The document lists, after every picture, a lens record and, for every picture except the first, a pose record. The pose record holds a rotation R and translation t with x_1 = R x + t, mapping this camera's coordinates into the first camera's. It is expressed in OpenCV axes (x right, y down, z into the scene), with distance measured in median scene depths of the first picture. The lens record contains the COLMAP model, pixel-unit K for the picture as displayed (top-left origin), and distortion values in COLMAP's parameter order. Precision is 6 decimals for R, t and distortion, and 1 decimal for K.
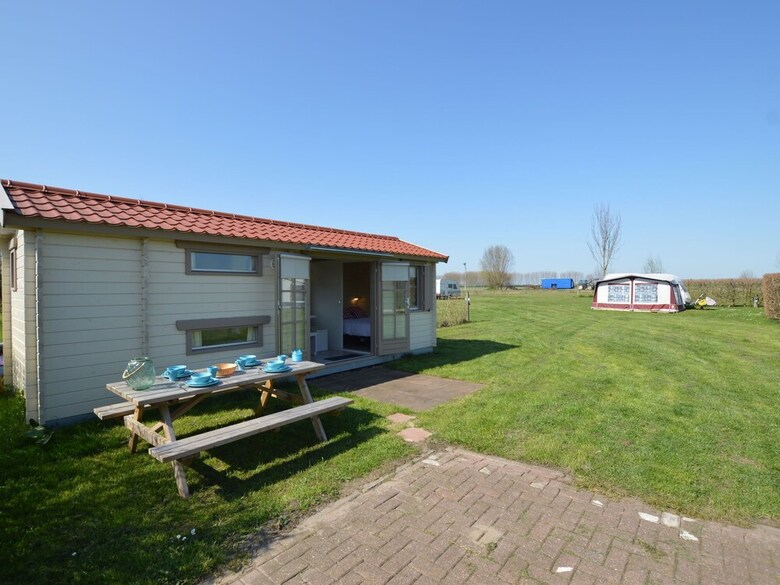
lens RADIAL K [[402.0, 0, 400.9], [0, 402.0, 290.8], [0, 0, 1]] dist [-0.015431, -0.000376]
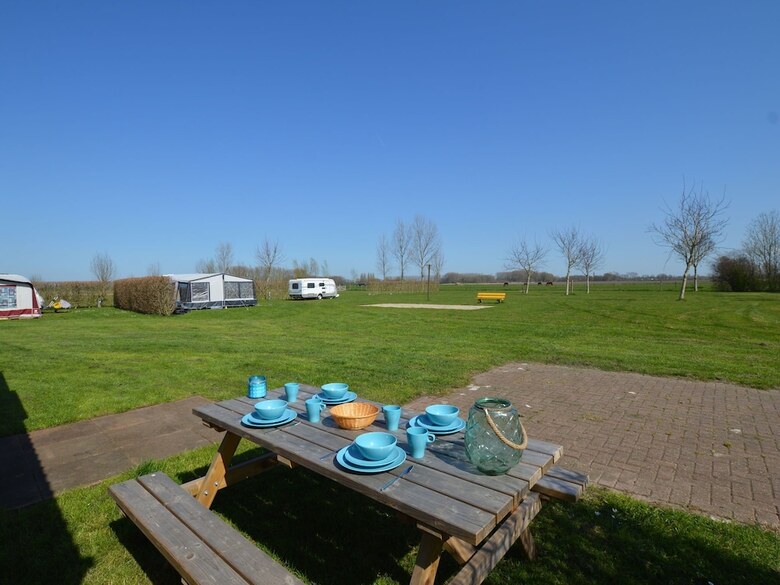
lens RADIAL K [[402.0, 0, 393.7], [0, 402.0, 293.8], [0, 0, 1]] dist [-0.015431, -0.000376]
pose [[0.027330, -0.017483, 0.999474, -0.180385], [0.024697, 0.999554, 0.016809, 0.005424], [-0.999321, 0.024225, 0.027750, 0.171054]]
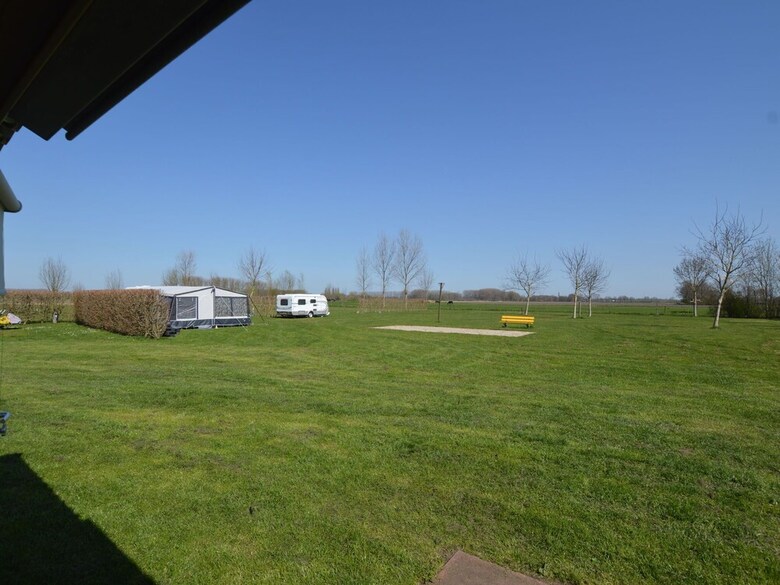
lens RADIAL K [[402.0, 0, 383.8], [0, 402.0, 292.5], [0, 0, 1]] dist [-0.015431, -0.000376]
pose [[-0.056250, 0.022216, 0.998170, -0.054692], [0.001099, 0.999753, -0.022190, -0.008623], [-0.998416, -0.000151, -0.056260, 0.320731]]
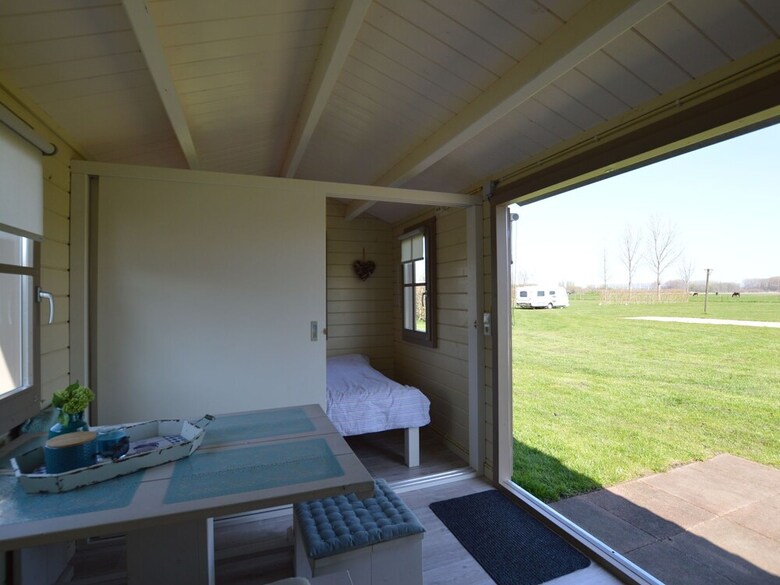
lens RADIAL K [[402.0, 0, 397.9], [0, 402.0, 288.7], [0, 0, 1]] dist [-0.015431, -0.000376]
pose [[0.448563, 0.016419, 0.893600, -0.151809], [0.010814, 0.999658, -0.023796, 0.003116], [-0.893686, 0.020337, 0.448232, 0.339657]]
